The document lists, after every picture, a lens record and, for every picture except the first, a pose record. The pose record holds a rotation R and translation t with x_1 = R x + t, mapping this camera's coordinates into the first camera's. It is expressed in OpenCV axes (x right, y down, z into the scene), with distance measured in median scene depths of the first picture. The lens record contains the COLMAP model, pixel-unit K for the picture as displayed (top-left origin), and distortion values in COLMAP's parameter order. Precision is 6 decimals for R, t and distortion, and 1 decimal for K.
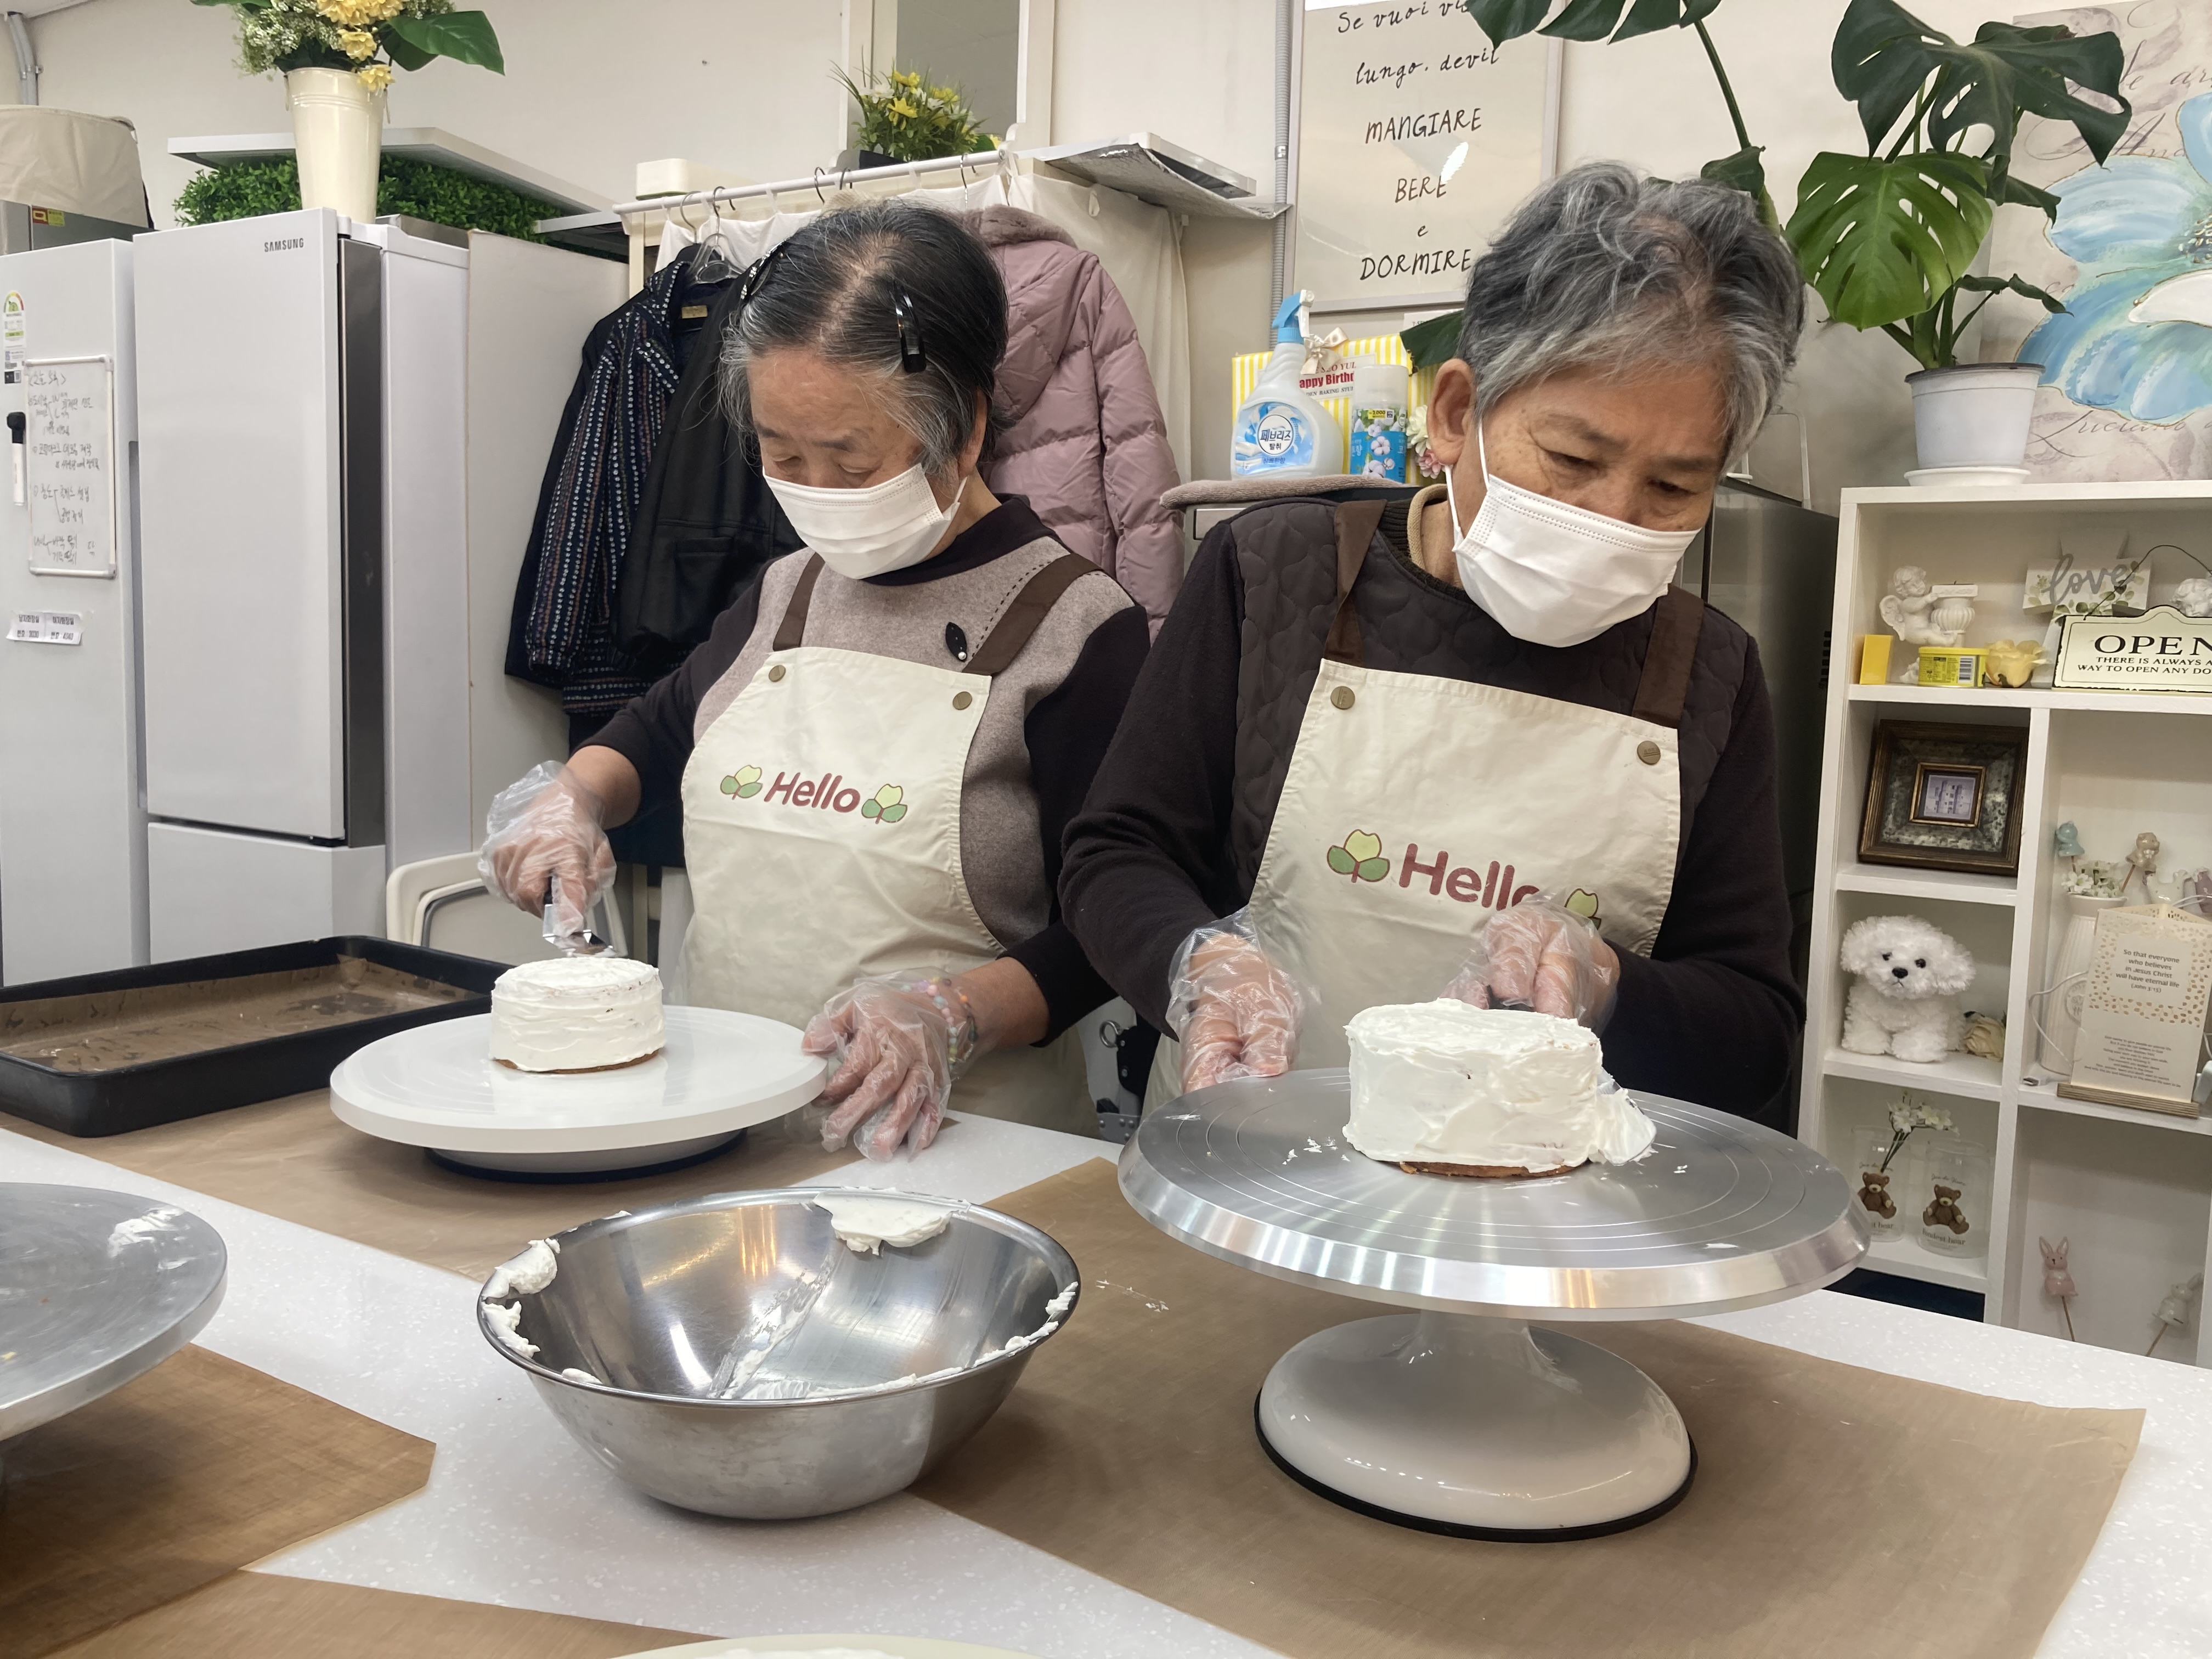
lens RADIAL K [[1850.7, 0, 1090.9], [0, 1850.7, 817.8], [0, 0, 1]] dist [0.023842, -0.023028]
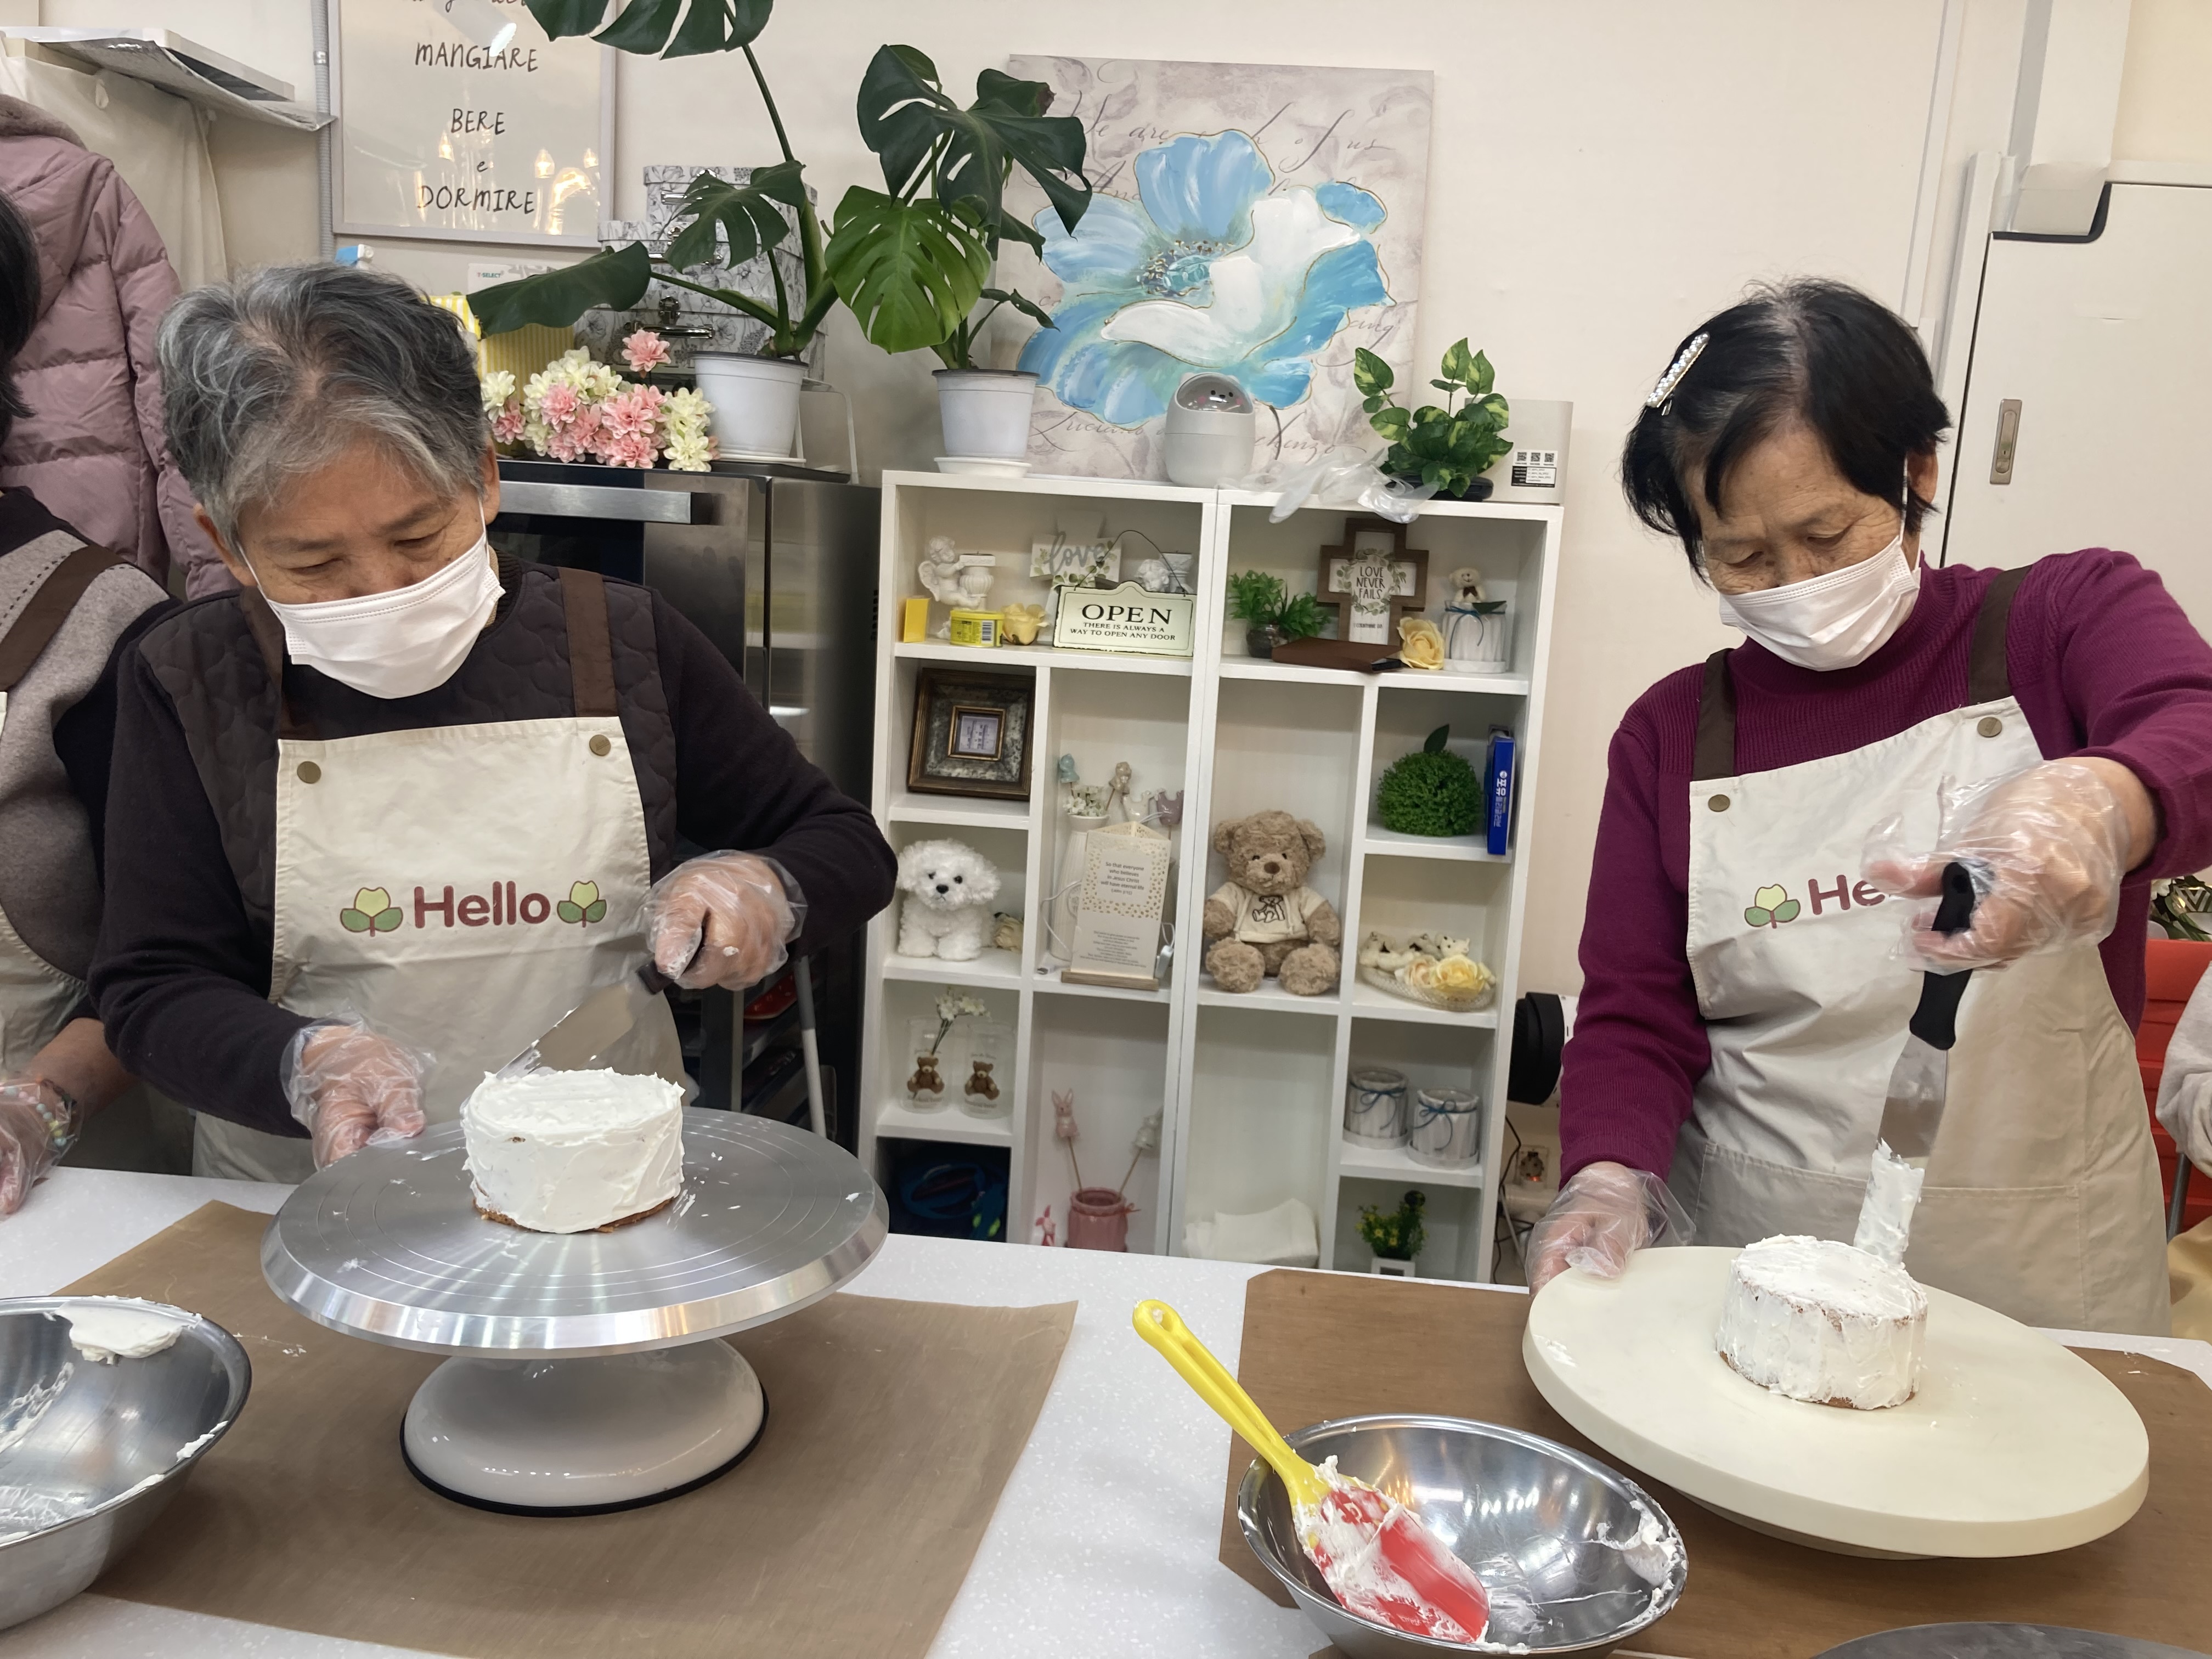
lens RADIAL K [[1850.7, 0, 1132.8], [0, 1850.7, 844.1], [0, 0, 1]] dist [0.023842, -0.023028]
pose [[0.877032, -0.064198, 0.476124, -0.015810], [0.016328, 0.994443, 0.104007, -0.065598], [-0.480155, -0.083443, 0.873206, -0.082084]]
